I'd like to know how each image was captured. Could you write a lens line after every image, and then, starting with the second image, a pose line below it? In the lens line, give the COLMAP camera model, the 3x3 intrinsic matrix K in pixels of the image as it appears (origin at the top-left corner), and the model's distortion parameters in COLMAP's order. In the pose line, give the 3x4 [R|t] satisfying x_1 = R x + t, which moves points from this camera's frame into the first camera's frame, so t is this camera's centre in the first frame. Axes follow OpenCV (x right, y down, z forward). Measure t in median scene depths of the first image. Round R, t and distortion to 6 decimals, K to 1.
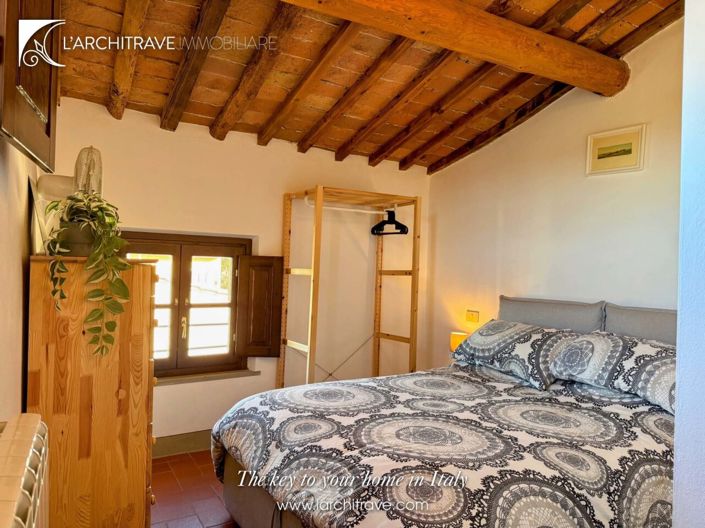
lens RADIAL K [[543.5, 0, 352.5], [0, 543.5, 264.0], [0, 0, 1]] dist [0.002739, -0.001974]
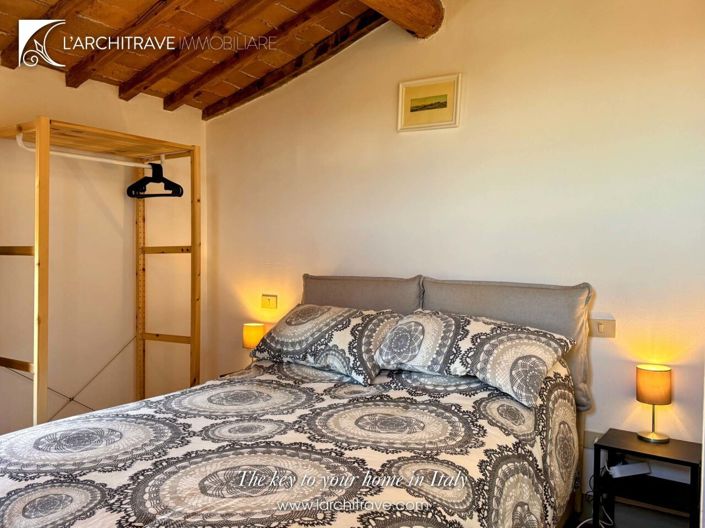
lens RADIAL K [[625.0, 0, 391.2], [0, 625.0, 257.1], [0, 0, 1]] dist [0.176193, -0.269319]
pose [[0.900992, -0.034196, 0.432486, -0.025770], [0.021271, 0.999172, 0.034688, 0.004275], [-0.433314, -0.022054, 0.900973, 0.125580]]
